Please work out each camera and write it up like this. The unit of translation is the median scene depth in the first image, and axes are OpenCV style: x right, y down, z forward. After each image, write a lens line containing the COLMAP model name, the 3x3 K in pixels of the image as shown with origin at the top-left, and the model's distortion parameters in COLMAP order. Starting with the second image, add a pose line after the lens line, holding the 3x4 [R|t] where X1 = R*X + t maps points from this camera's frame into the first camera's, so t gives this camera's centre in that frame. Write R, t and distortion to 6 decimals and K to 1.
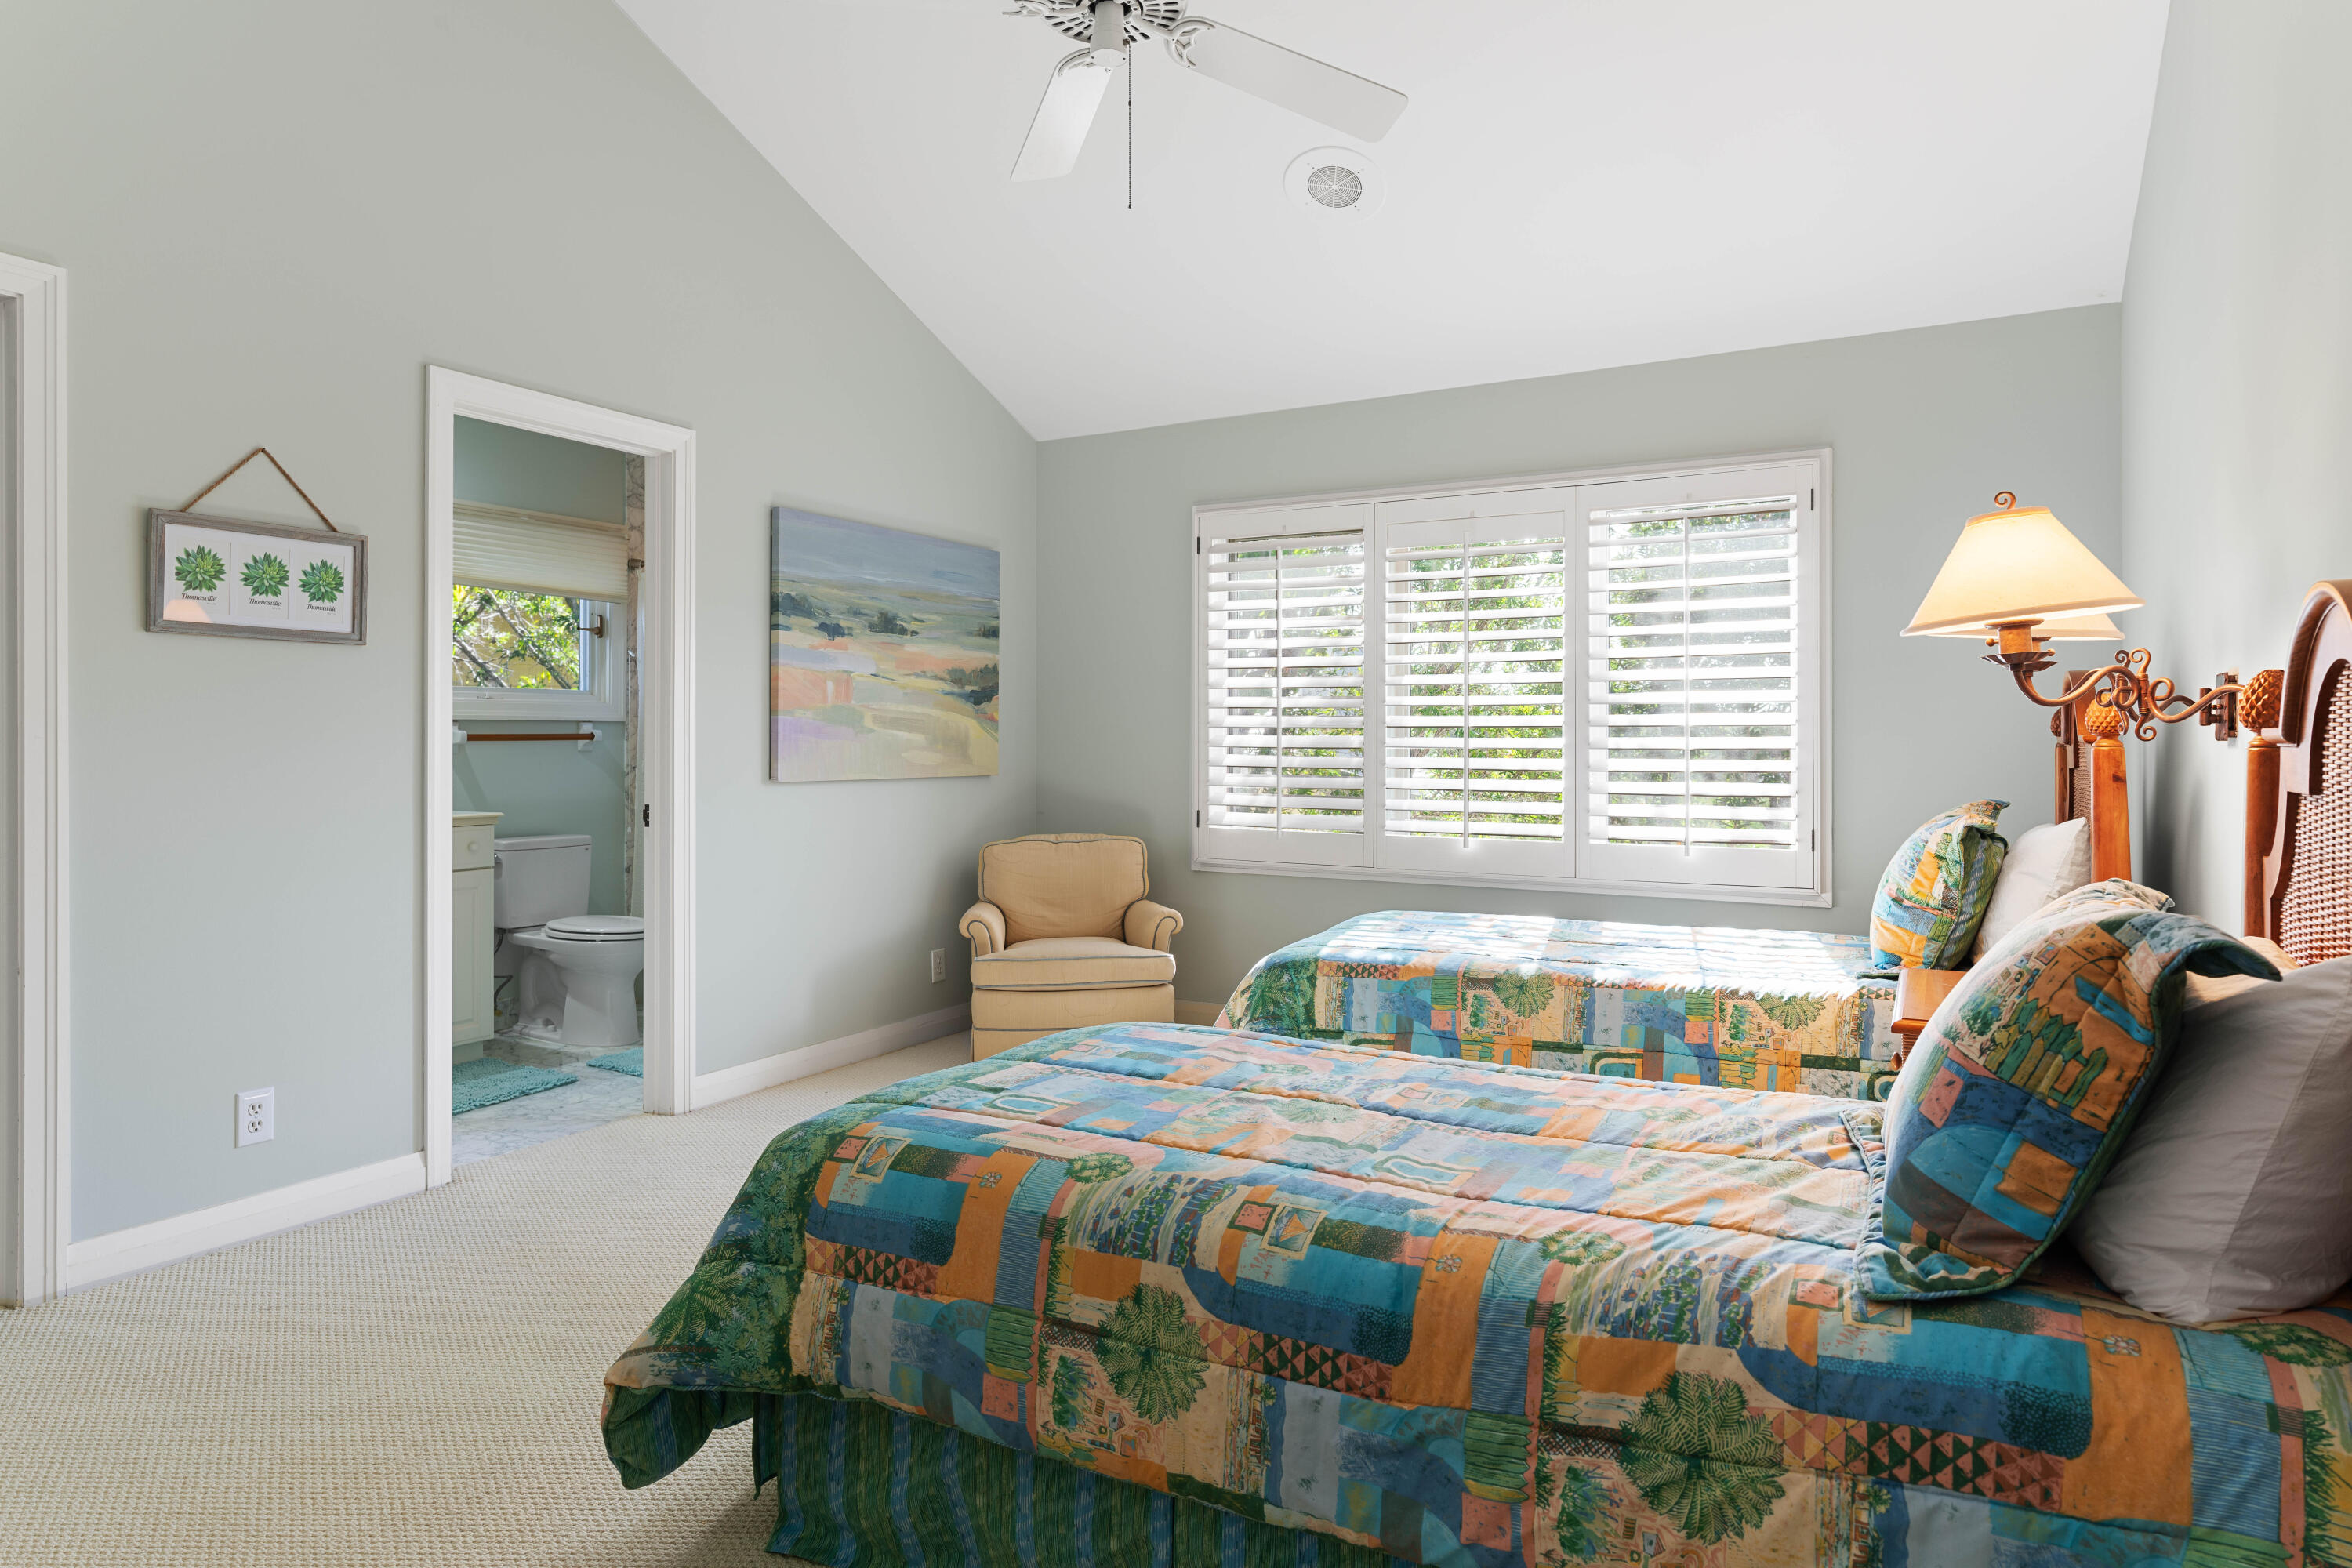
lens RADIAL K [[1448.7, 0, 1175.8], [0, 1448.7, 777.7], [0, 0, 1]] dist [-0.011406, -0.000765]
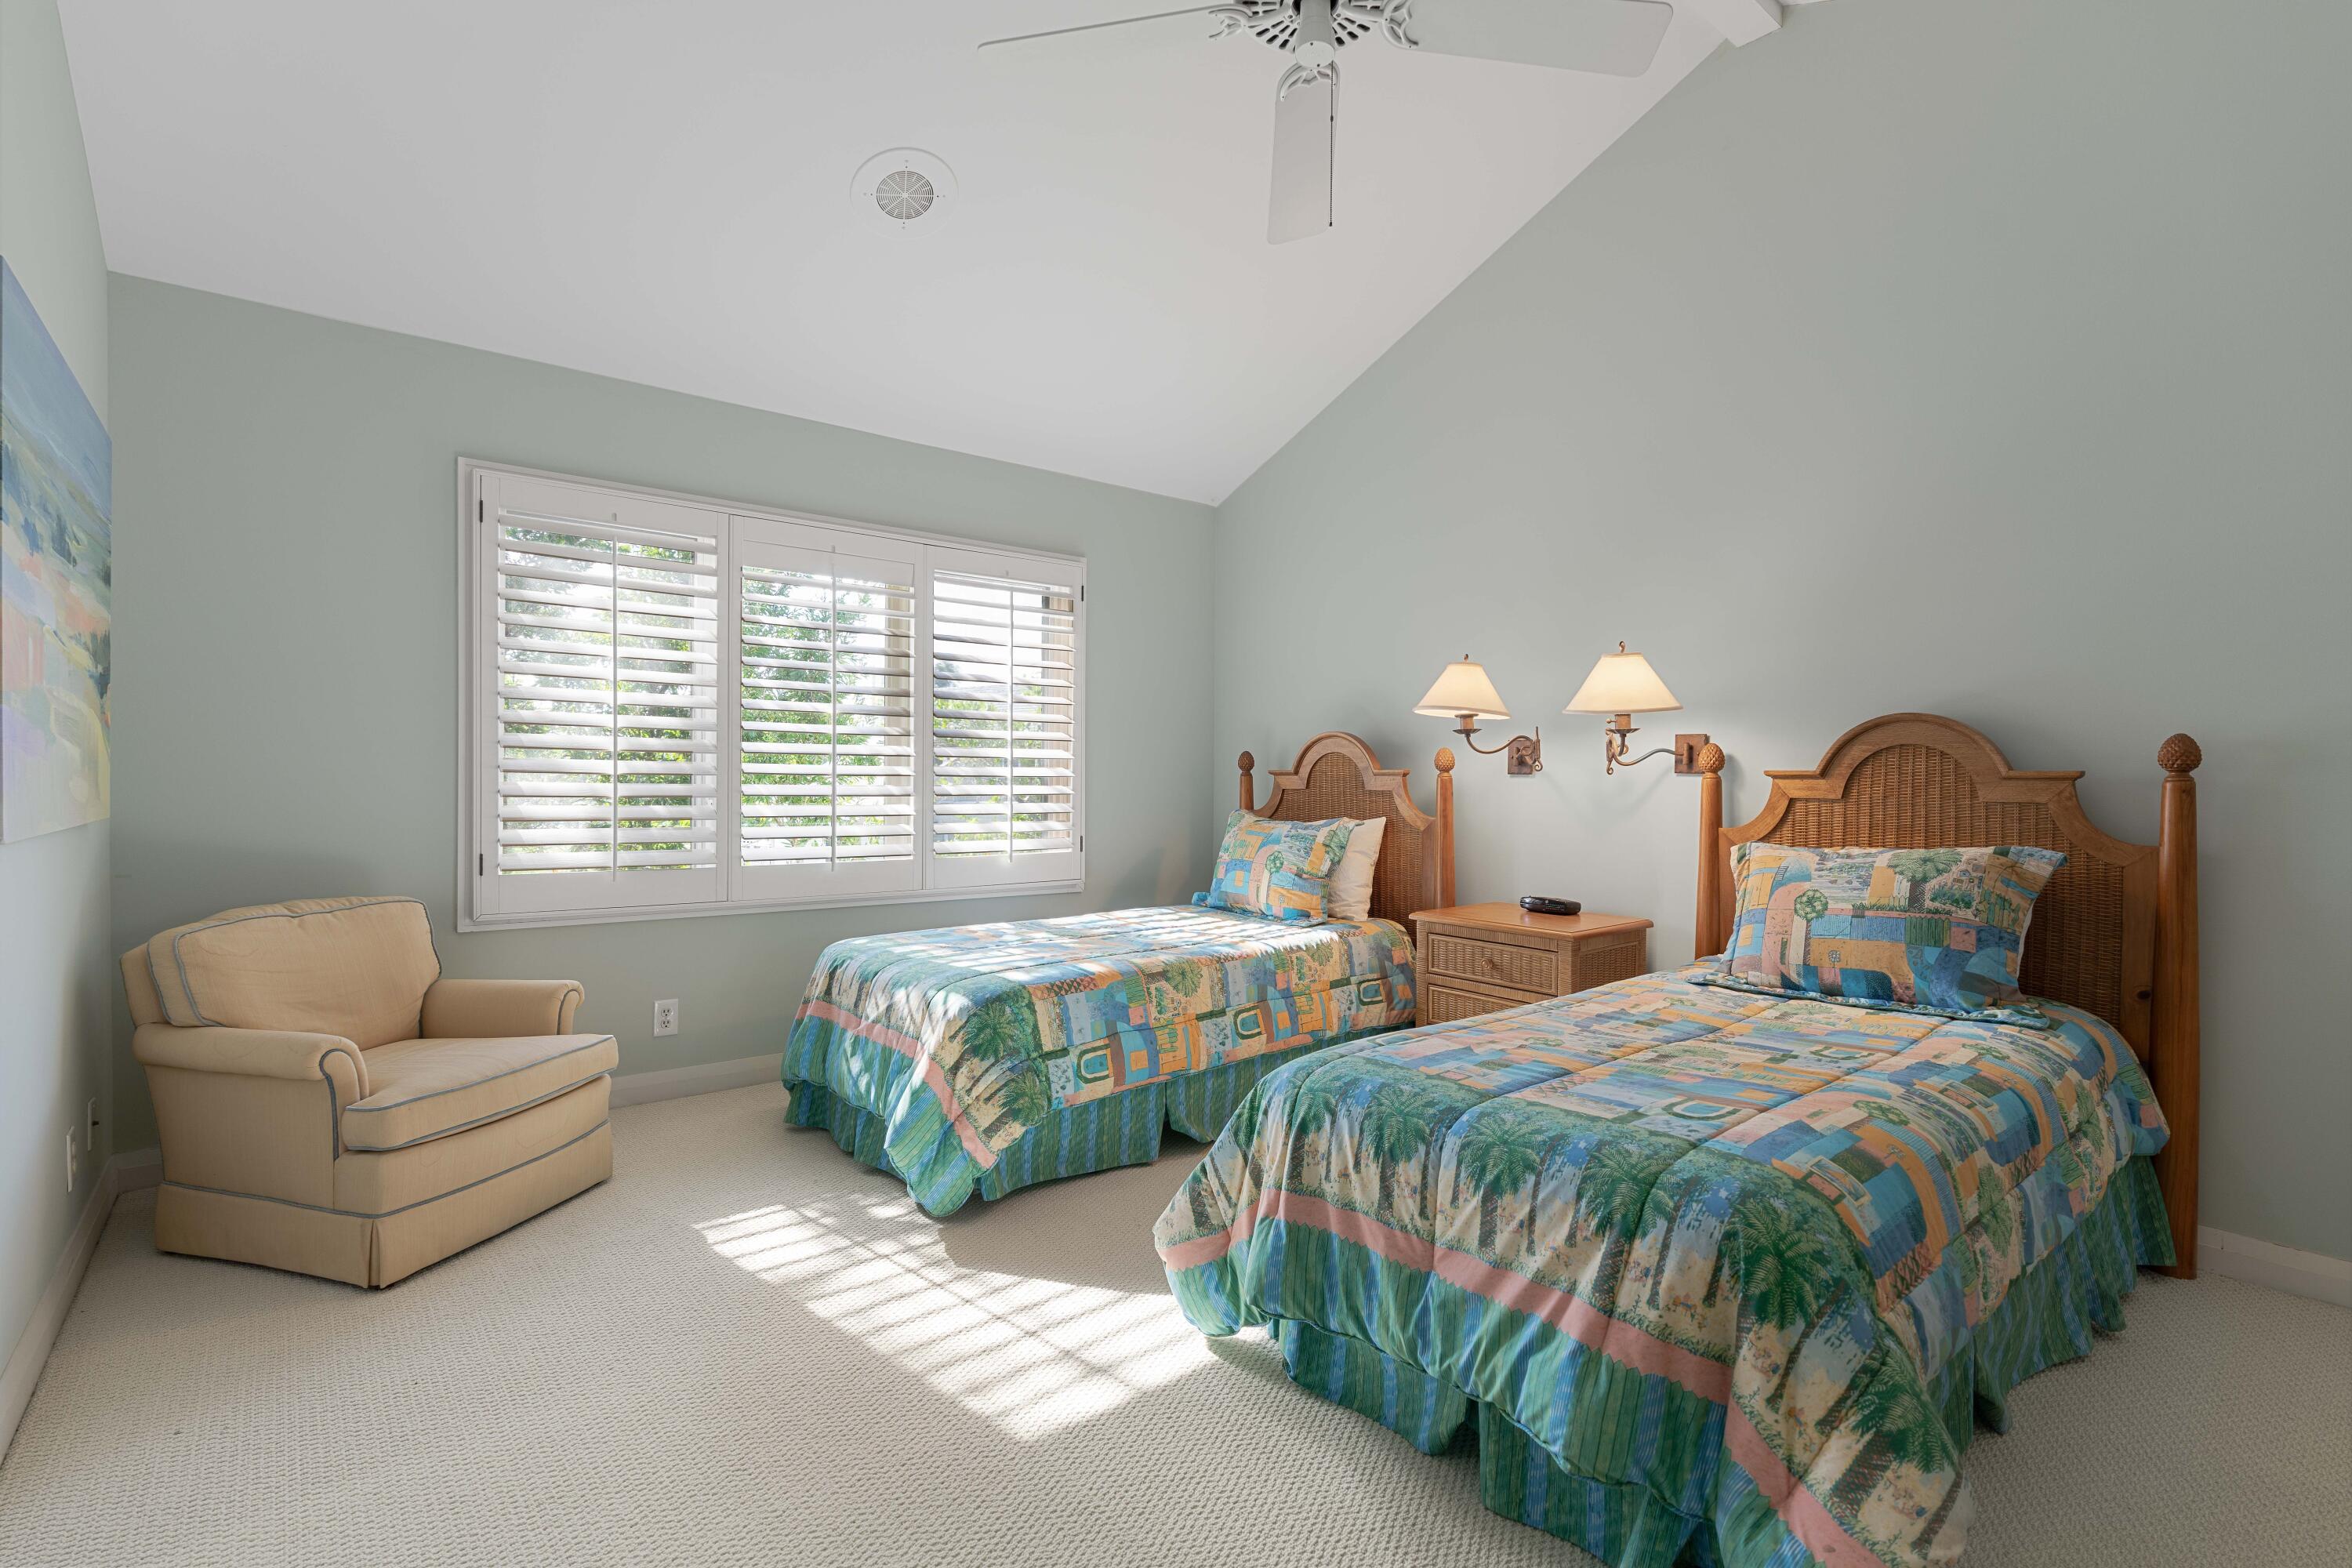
lens RADIAL K [[1119.8, 0, 1173.9], [0, 1119.8, 776.9], [0, 0, 1]] dist [0.000136, 0.000234]
pose [[0.330475, 0.000557, 0.943814, -0.640223], [0.015053, 0.999870, -0.005861, -0.014434], [-0.943695, 0.016144, 0.330424, 0.682156]]
